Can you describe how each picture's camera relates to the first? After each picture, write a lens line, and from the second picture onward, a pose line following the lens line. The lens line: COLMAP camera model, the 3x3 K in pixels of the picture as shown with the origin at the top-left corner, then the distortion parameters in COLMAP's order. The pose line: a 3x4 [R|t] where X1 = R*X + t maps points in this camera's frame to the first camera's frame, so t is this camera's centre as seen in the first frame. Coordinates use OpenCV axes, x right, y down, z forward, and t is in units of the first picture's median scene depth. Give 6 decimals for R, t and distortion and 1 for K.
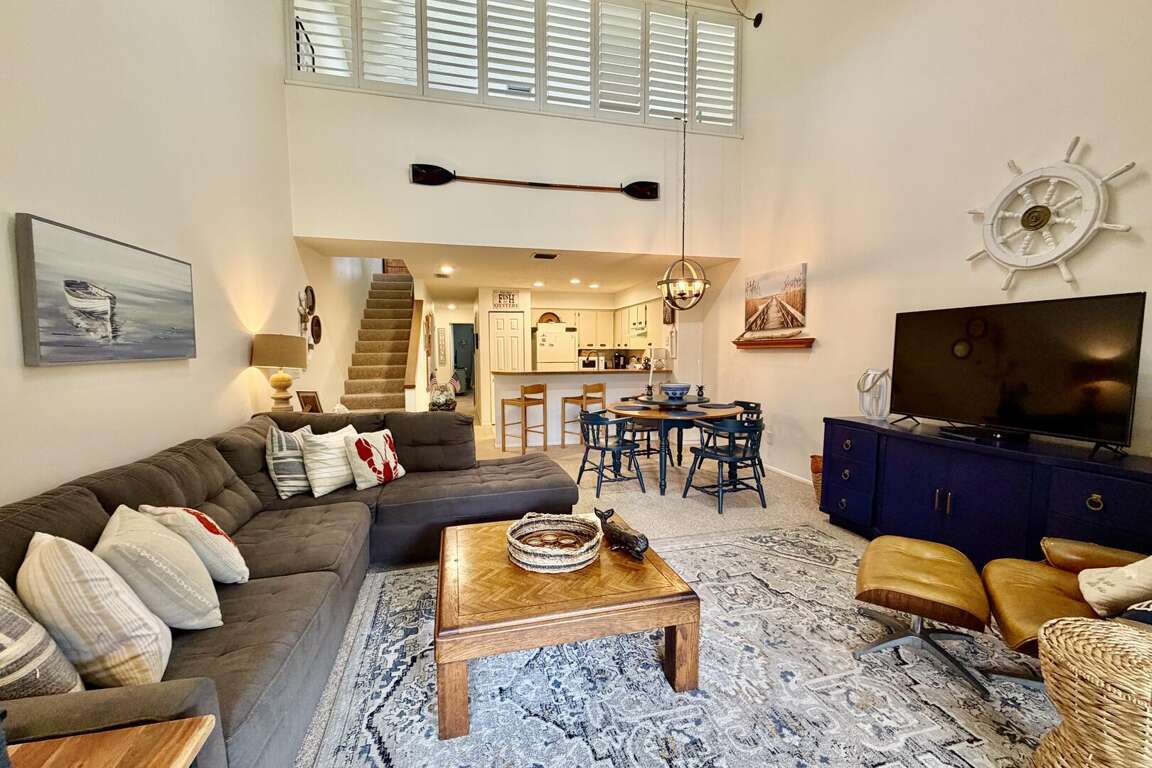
lens RADIAL K [[459.7, 0, 571.5], [0, 459.7, 384.7], [0, 0, 1]] dist [-0.001055, -0.000186]
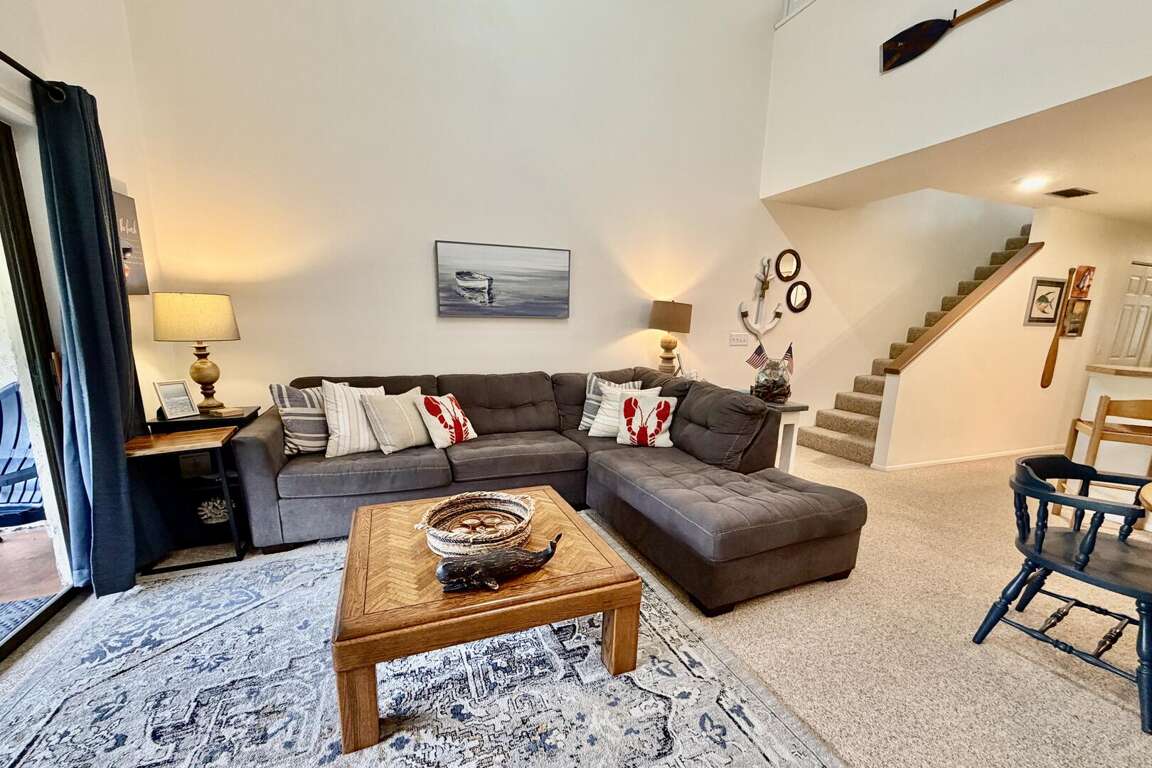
lens RADIAL K [[456.9, 0, 574.4], [0, 456.9, 413.8], [0, 0, 1]] dist [-0.000882, -0.000114]
pose [[0.136238, 0.202198, -0.969822, 0.427632], [-0.096923, 0.976974, 0.190073, -0.025896], [0.985923, 0.068103, 0.152699, 0.558244]]
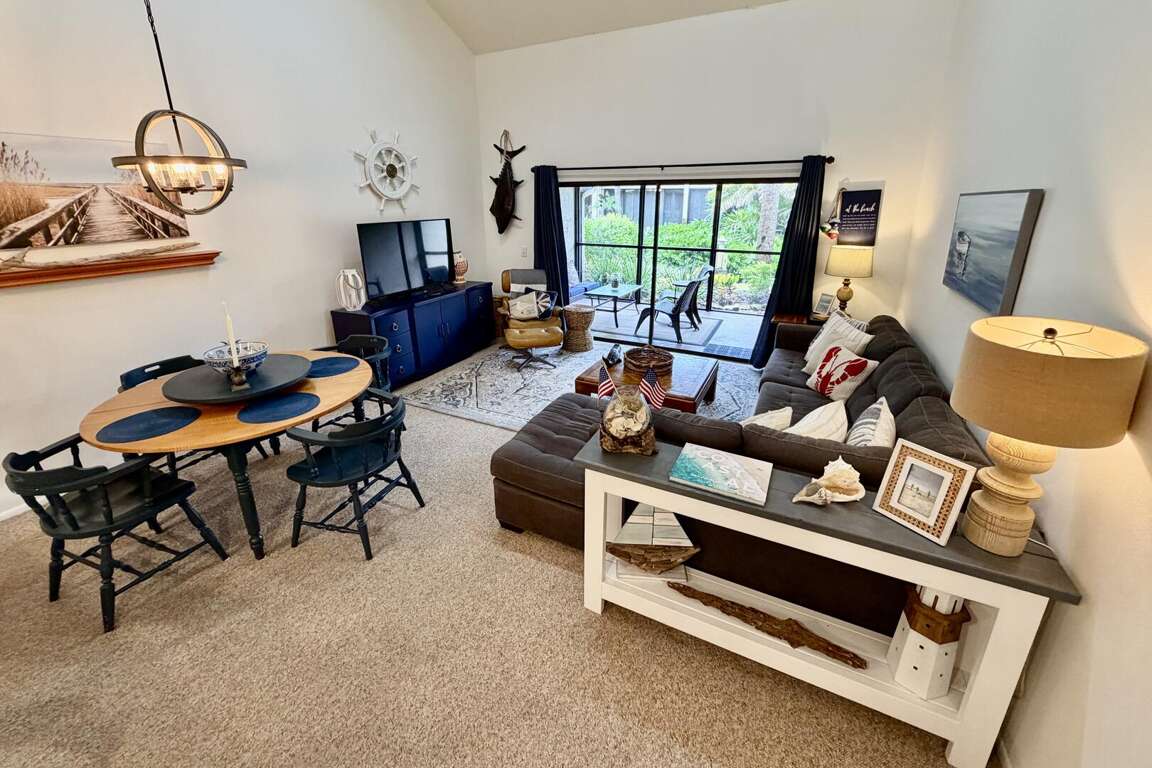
lens RADIAL K [[457.5, 0, 574.8], [0, 457.5, 334.9], [0, 0, 1]] dist [0.000506, -0.000011]
pose [[-0.755526, -0.179773, 0.629970, -0.523233], [0.057403, 0.939747, 0.337016, -0.219179], [-0.652599, 0.290786, -0.699684, 1.334170]]
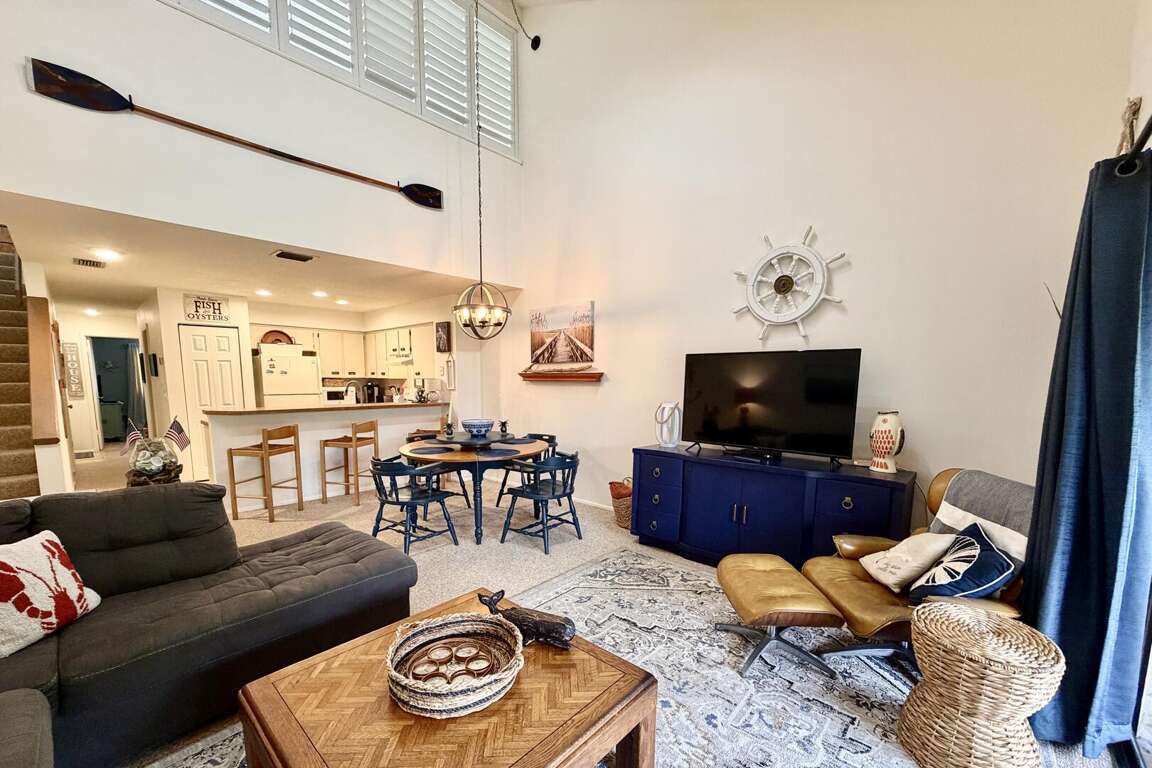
lens RADIAL K [[455.1, 0, 567.7], [0, 455.1, 432.1], [0, 0, 1]] dist [-0.000689, 0.000140]
pose [[0.837476, -0.056835, 0.543510, -0.141399], [0.030946, 0.997913, 0.056668, -0.028834], [-0.545597, -0.030639, 0.837487, 0.169800]]
